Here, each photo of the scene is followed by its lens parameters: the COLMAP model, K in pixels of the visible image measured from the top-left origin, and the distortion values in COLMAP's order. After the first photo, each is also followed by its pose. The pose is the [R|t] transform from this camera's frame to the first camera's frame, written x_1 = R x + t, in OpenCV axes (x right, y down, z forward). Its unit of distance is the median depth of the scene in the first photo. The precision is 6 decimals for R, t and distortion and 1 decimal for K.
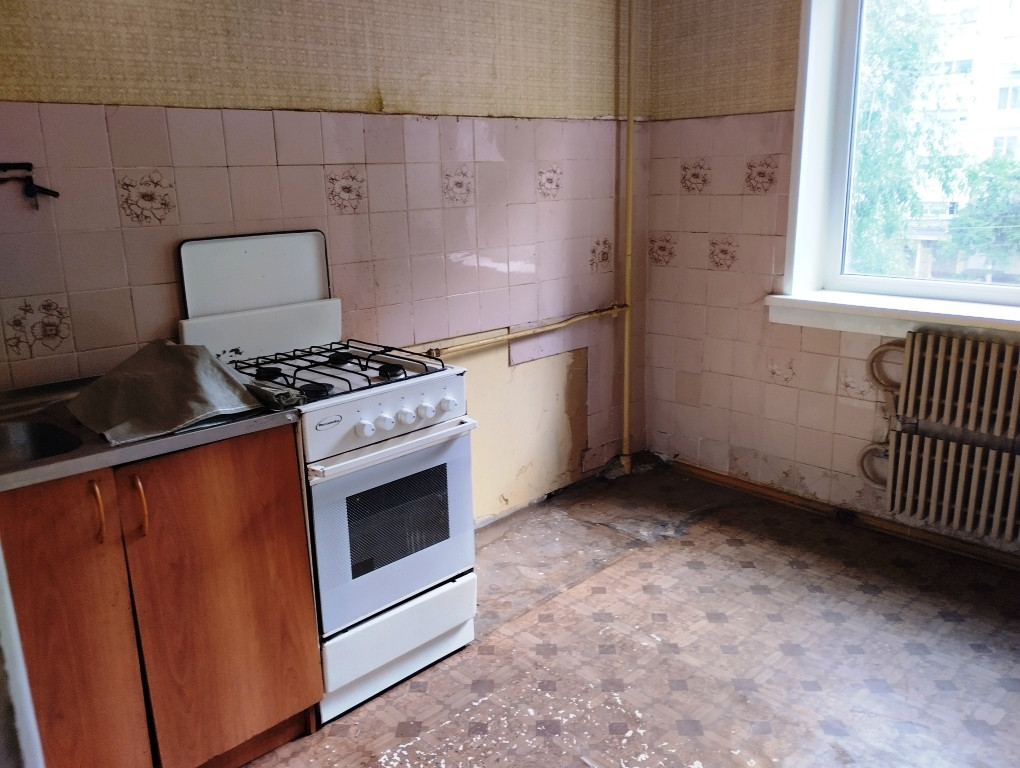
lens RADIAL K [[861.3, 0, 513.7], [0, 861.3, 388.4], [0, 0, 1]] dist [0.079256, -0.084692]
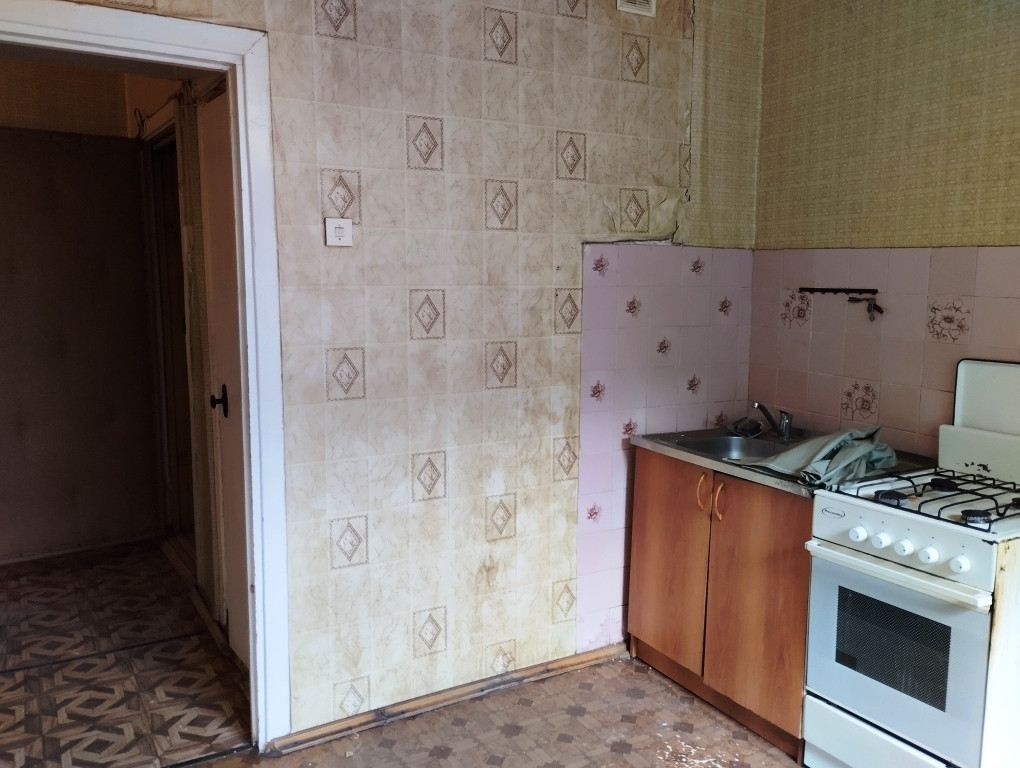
lens RADIAL K [[861.3, 0, 510.8], [0, 861.3, 389.1], [0, 0, 1]] dist [0.079256, -0.084692]
pose [[-0.246571, 0.152788, -0.957005, 0.822899], [-0.248028, 0.944657, 0.214721, -0.217448], [0.936848, 0.290308, -0.195029, 0.637464]]
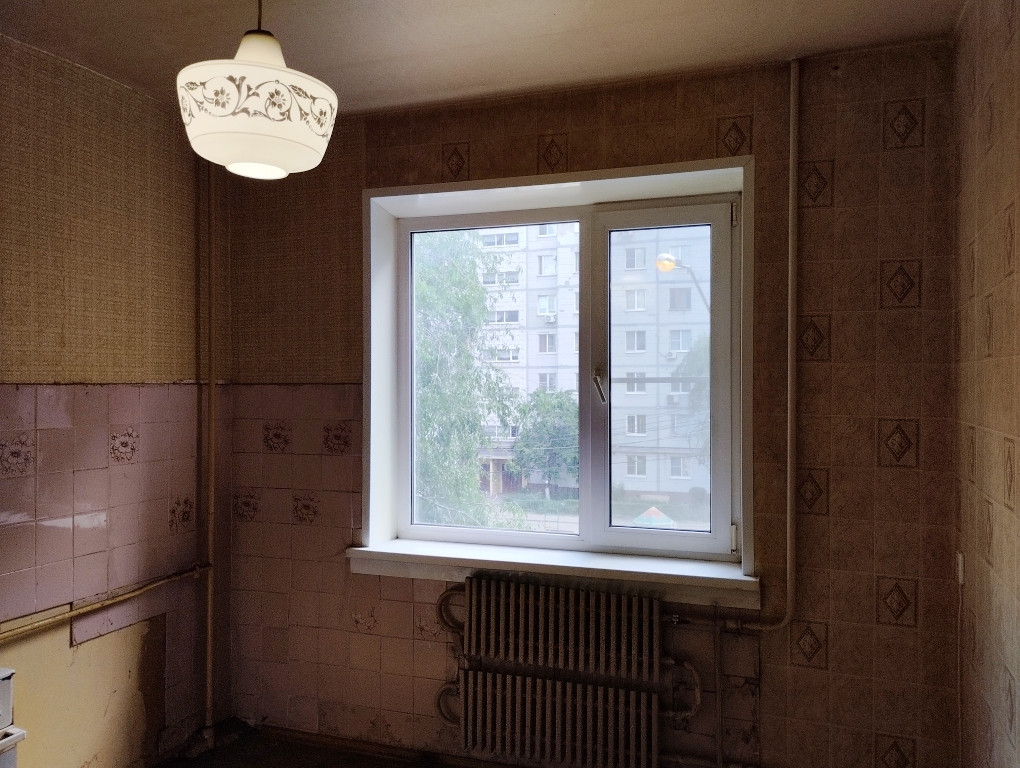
lens RADIAL K [[861.3, 0, 518.6], [0, 861.3, 376.2], [0, 0, 1]] dist [0.079256, -0.084692]
pose [[0.897551, 0.022094, 0.440356, 0.006131], [0.091425, 0.967710, -0.234900, -0.046107], [-0.431327, 0.251095, 0.866550, -0.080428]]
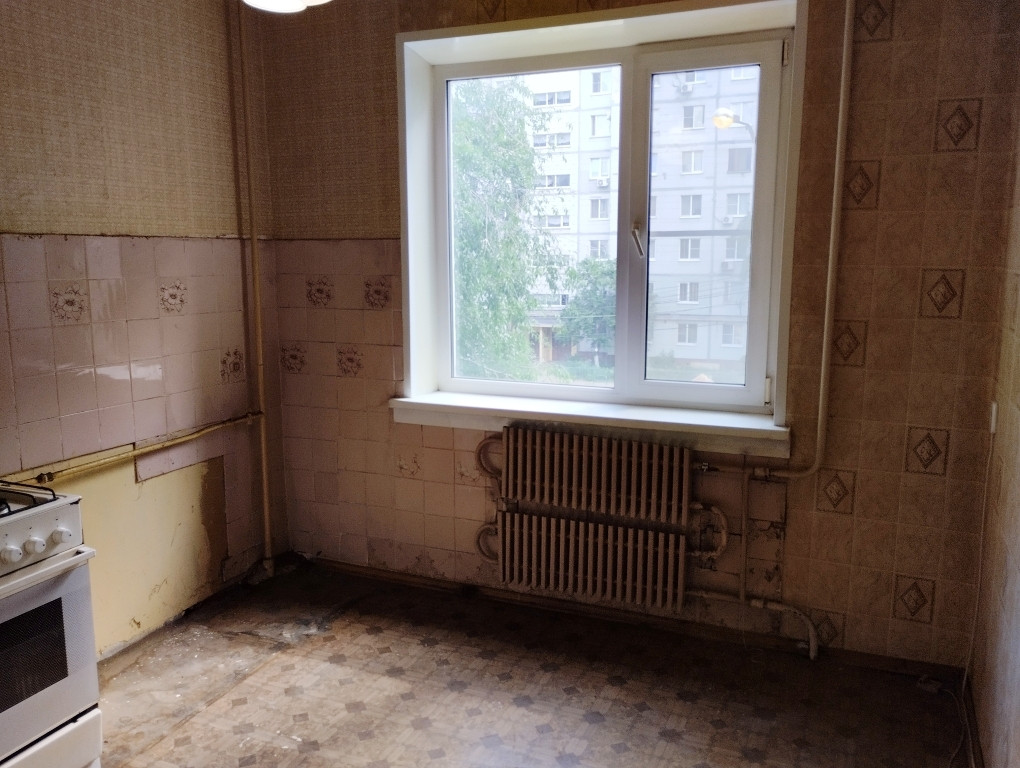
lens RADIAL K [[861.3, 0, 519.6], [0, 861.3, 383.7], [0, 0, 1]] dist [0.079256, -0.084692]
pose [[0.922359, -0.040897, 0.384163, 0.022409], [0.079231, 0.993269, -0.084490, -0.021622], [-0.378122, 0.108368, 0.919391, -0.092877]]
